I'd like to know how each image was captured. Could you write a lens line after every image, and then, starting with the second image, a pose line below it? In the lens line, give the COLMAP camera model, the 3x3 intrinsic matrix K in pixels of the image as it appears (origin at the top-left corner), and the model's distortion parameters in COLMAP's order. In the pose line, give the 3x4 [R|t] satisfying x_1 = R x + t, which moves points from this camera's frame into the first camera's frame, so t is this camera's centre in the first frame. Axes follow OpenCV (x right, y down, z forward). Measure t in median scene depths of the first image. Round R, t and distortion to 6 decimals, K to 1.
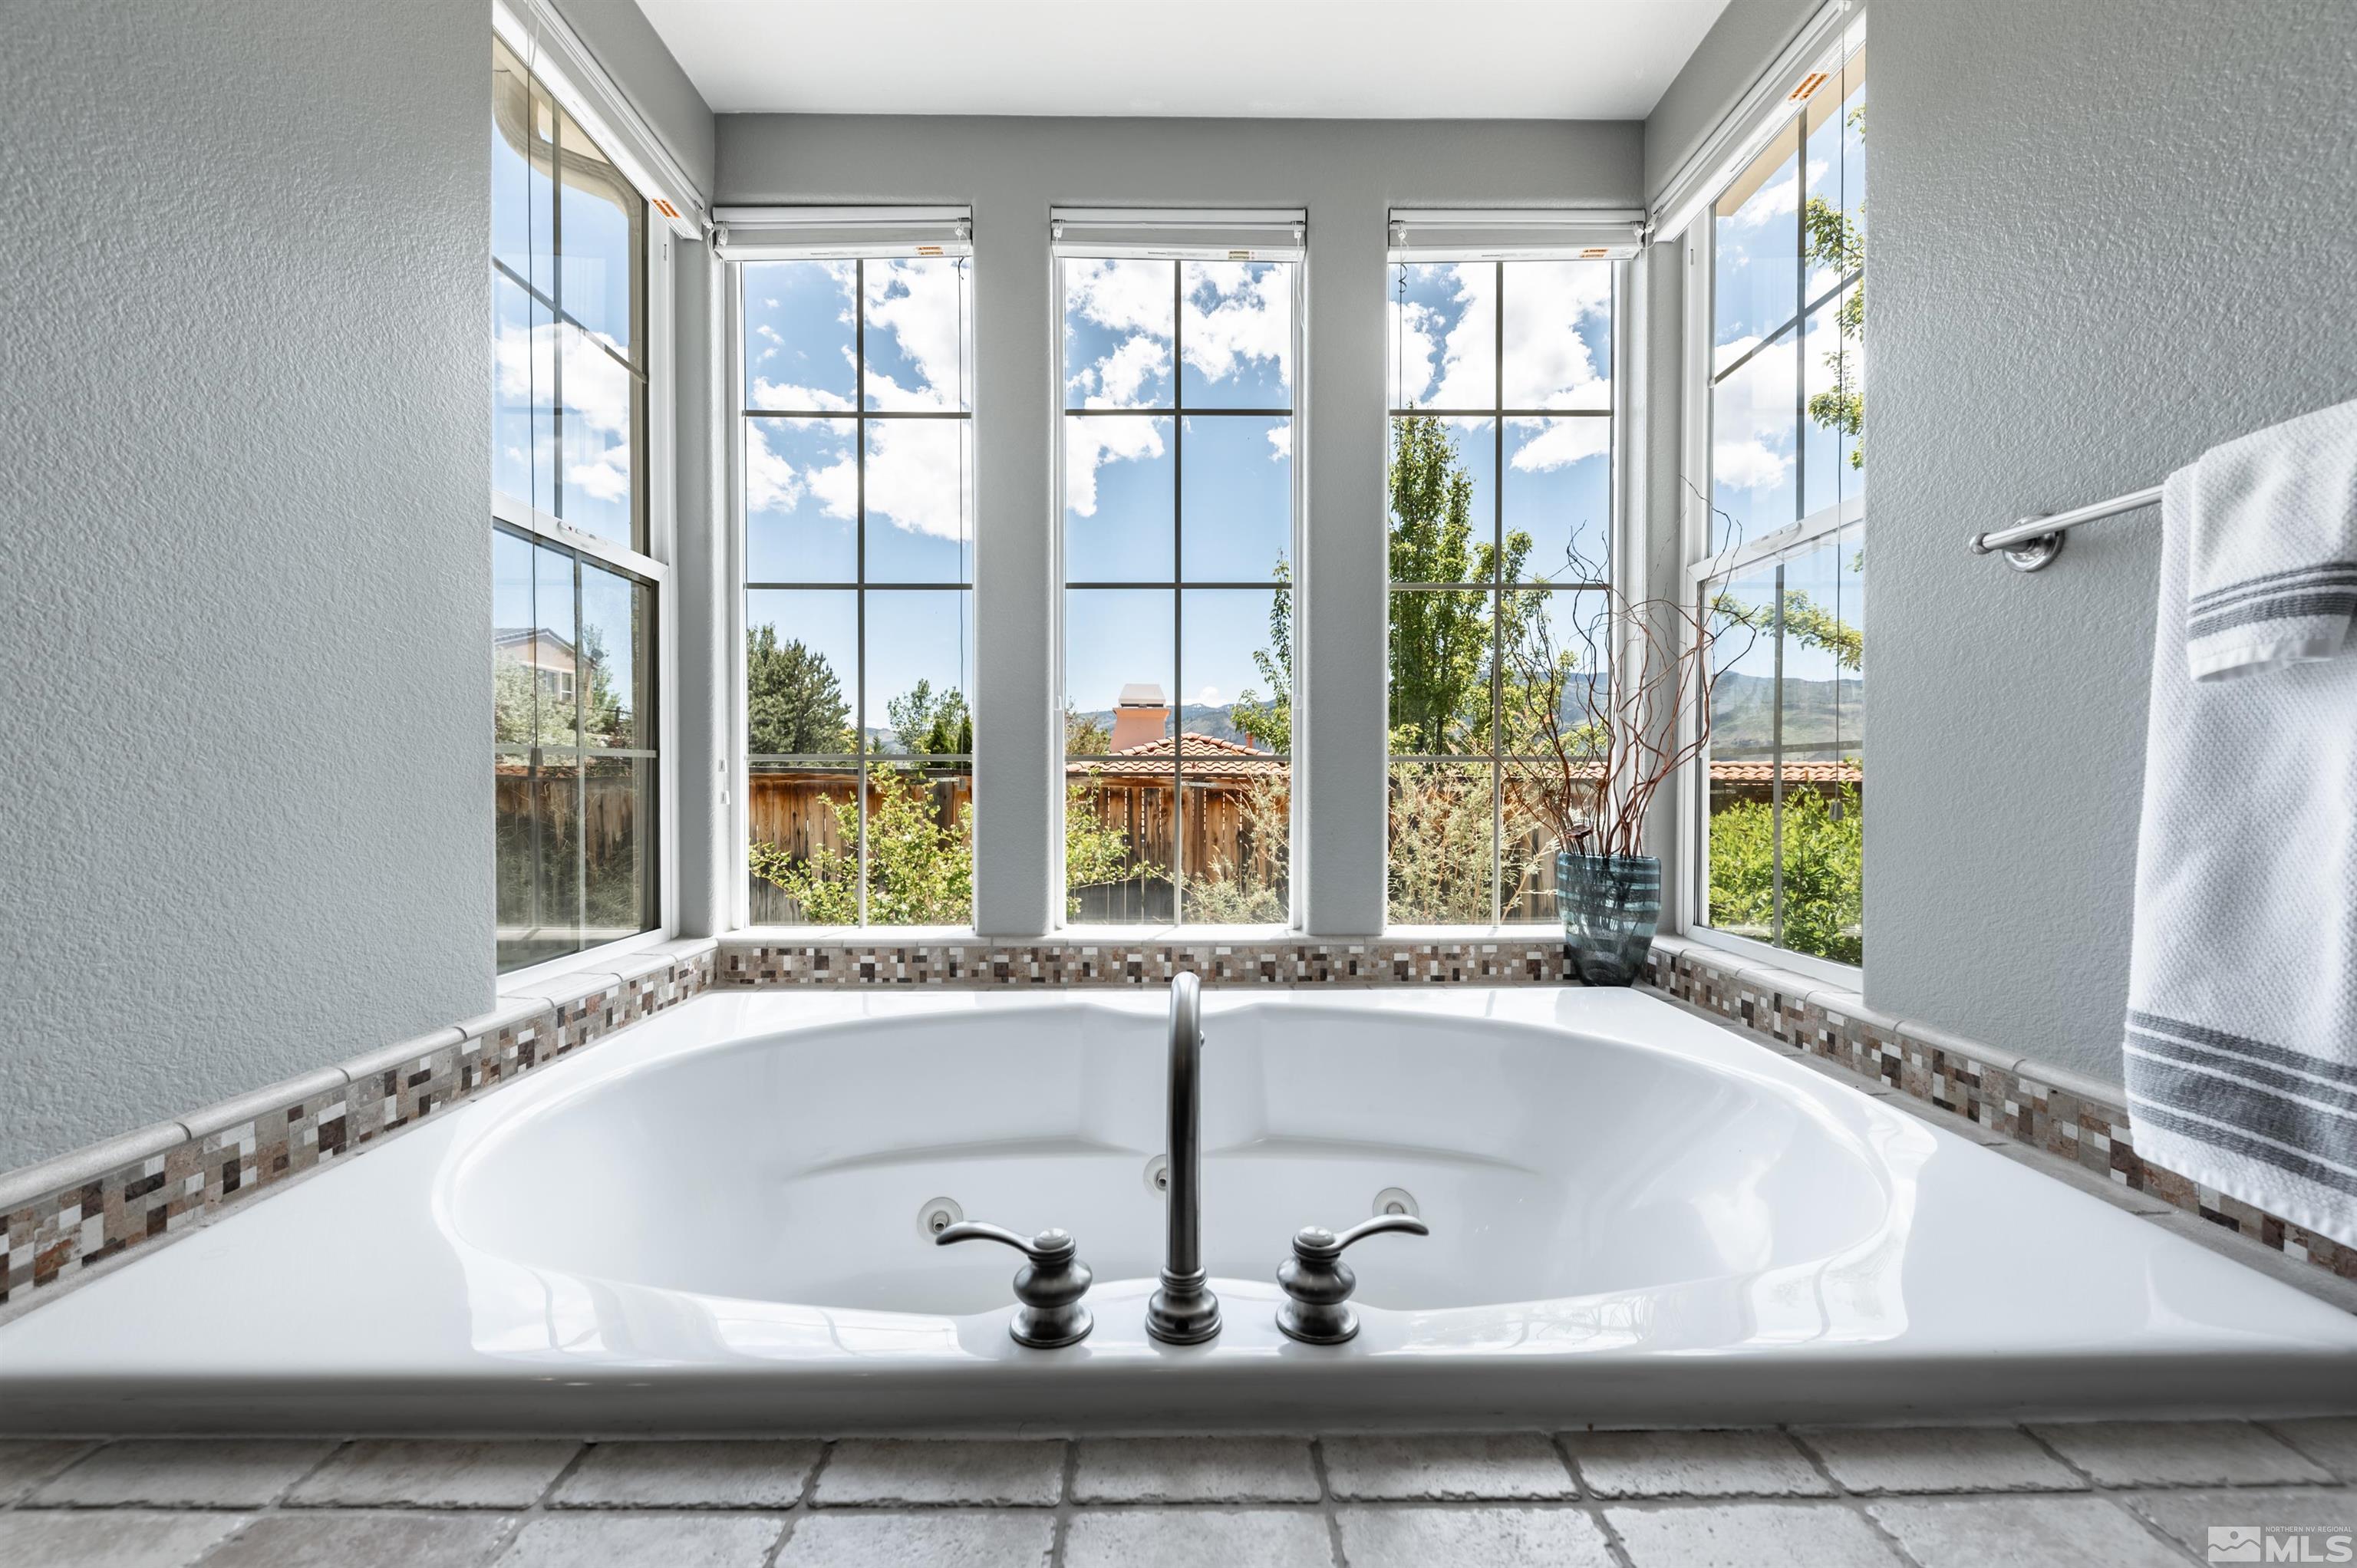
lens RADIAL K [[818.0, 0, 1176.5], [0, 818.0, 792.3], [0, 0, 1]] dist [0.011646, -0.004850]
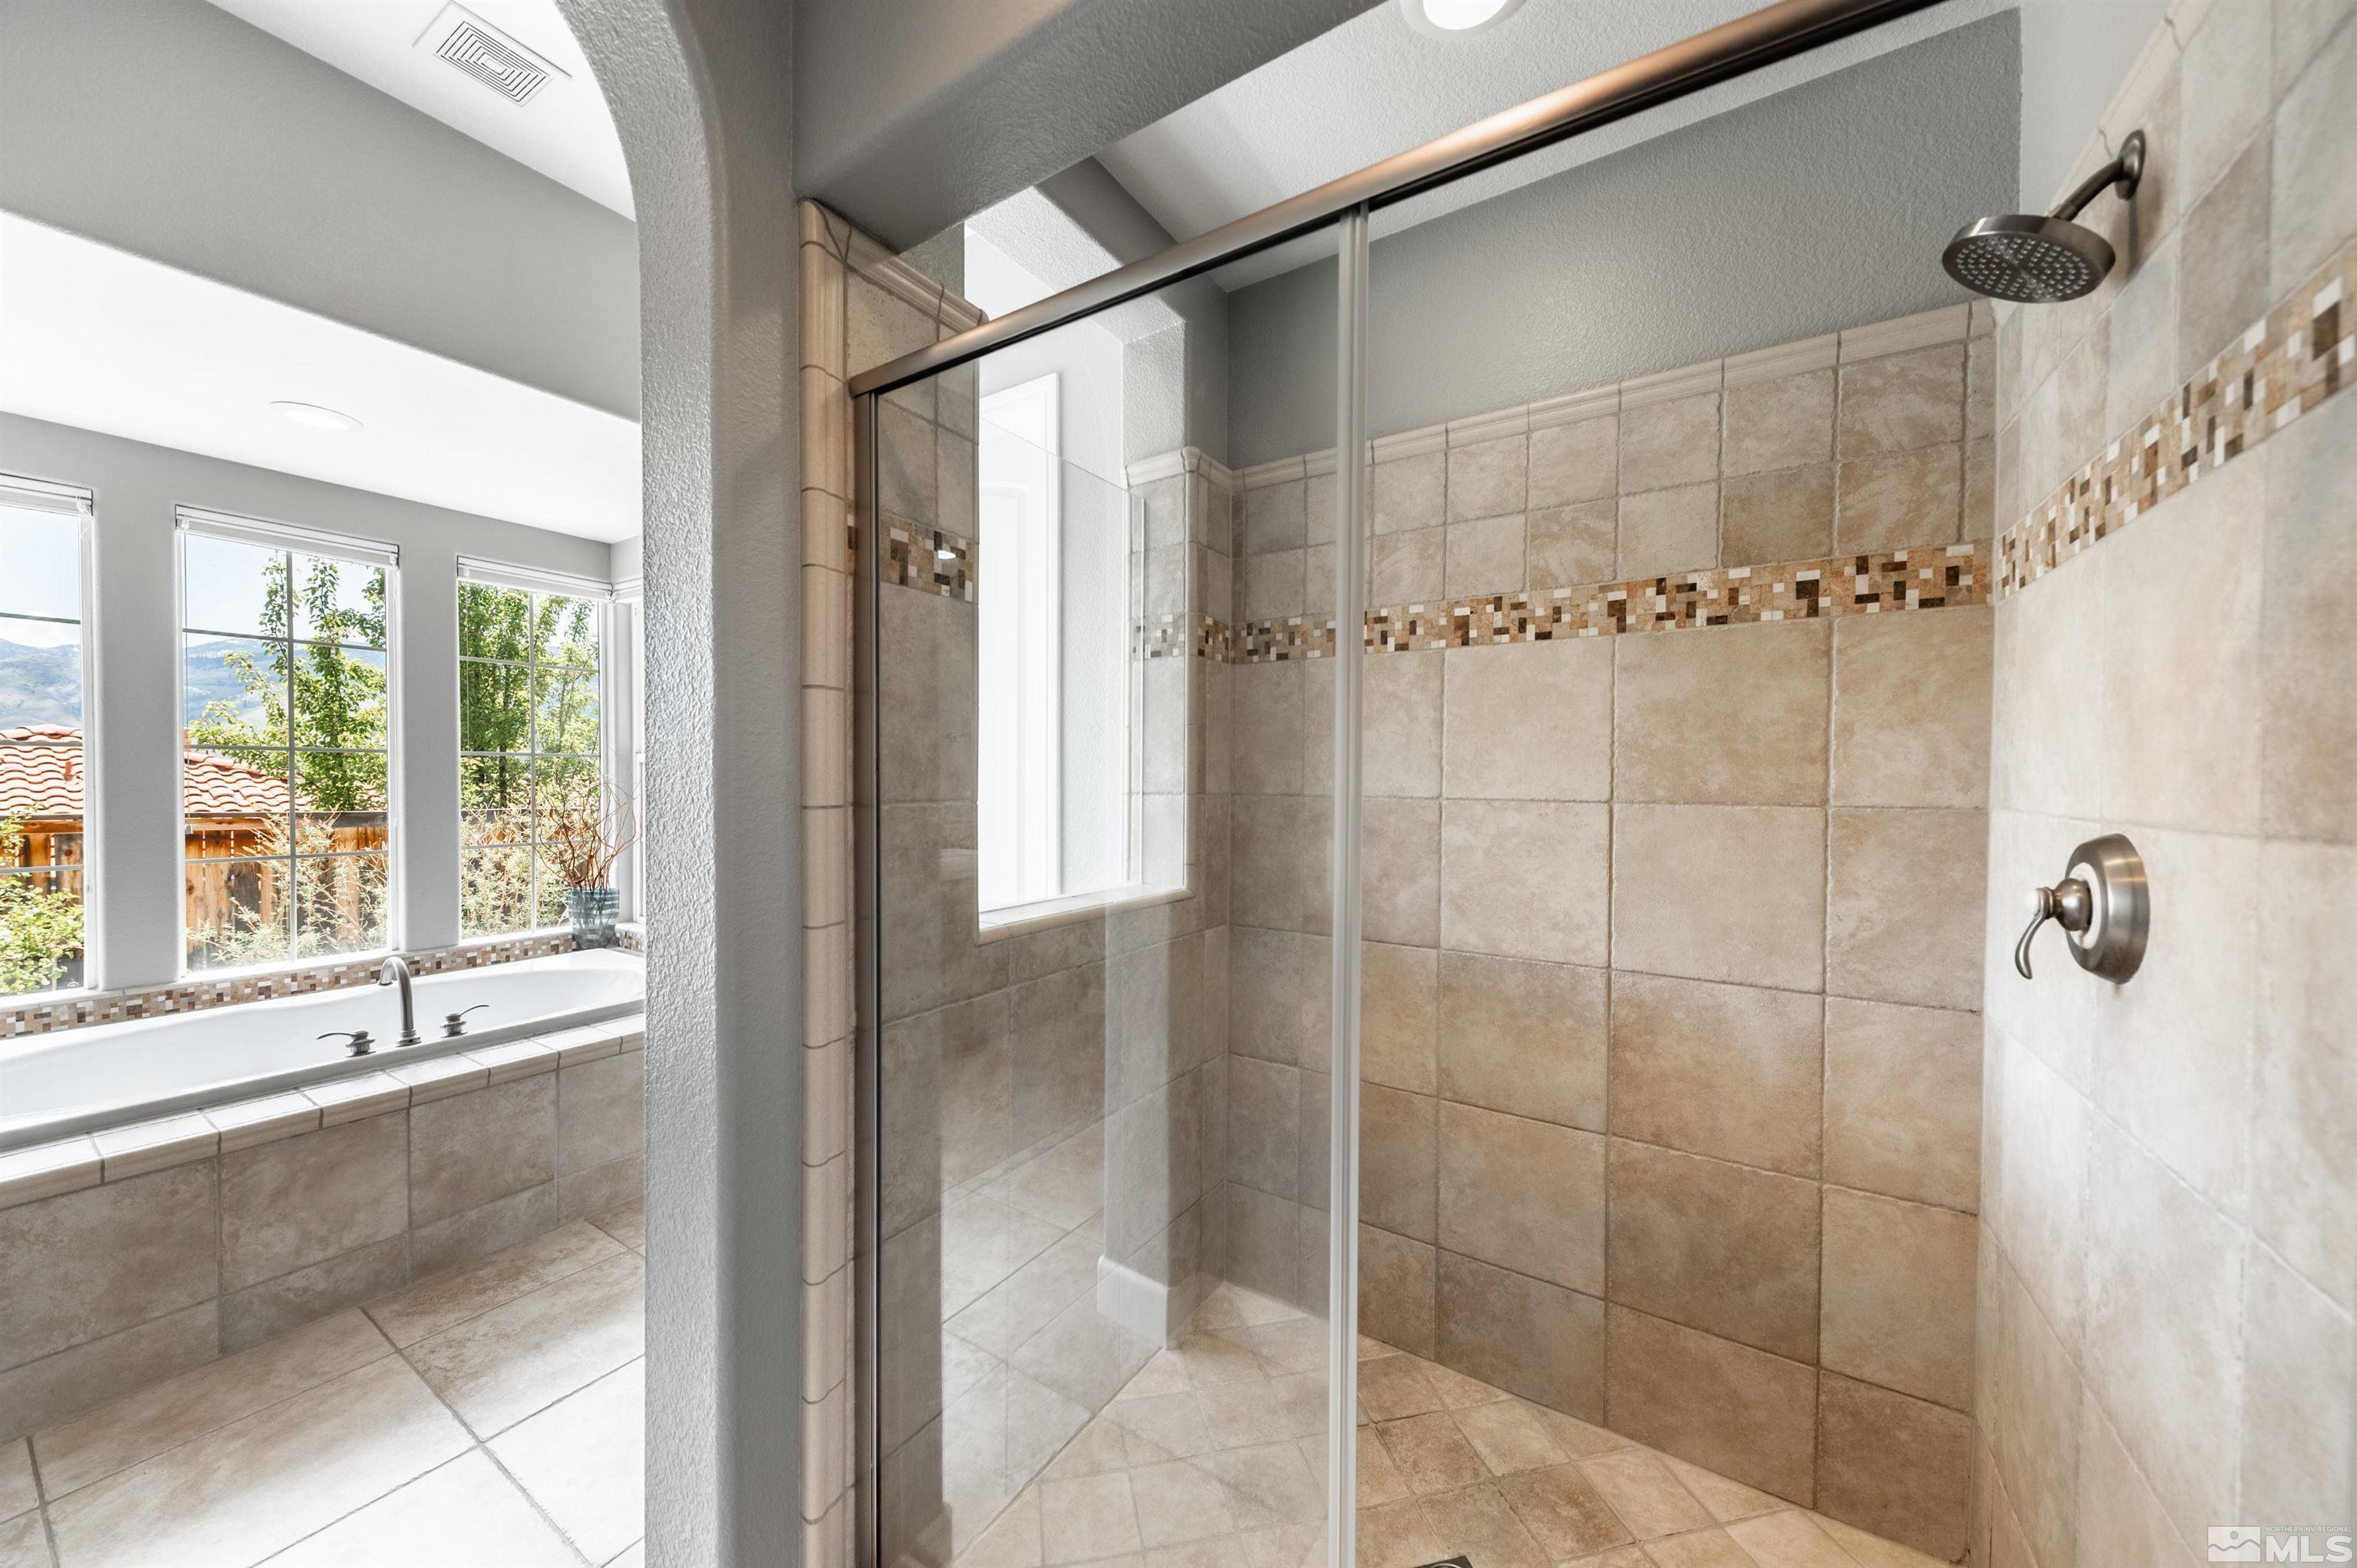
lens RADIAL K [[818.0, 0, 1176.5], [0, 818.0, 792.3], [0, 0, 1]] dist [0.011646, -0.004850]
pose [[0.546034, -0.010966, 0.837691, -0.428325], [0.004099, 0.999937, 0.010419, -0.188072], [-0.837753, -0.002255, 0.546045, -1.411370]]
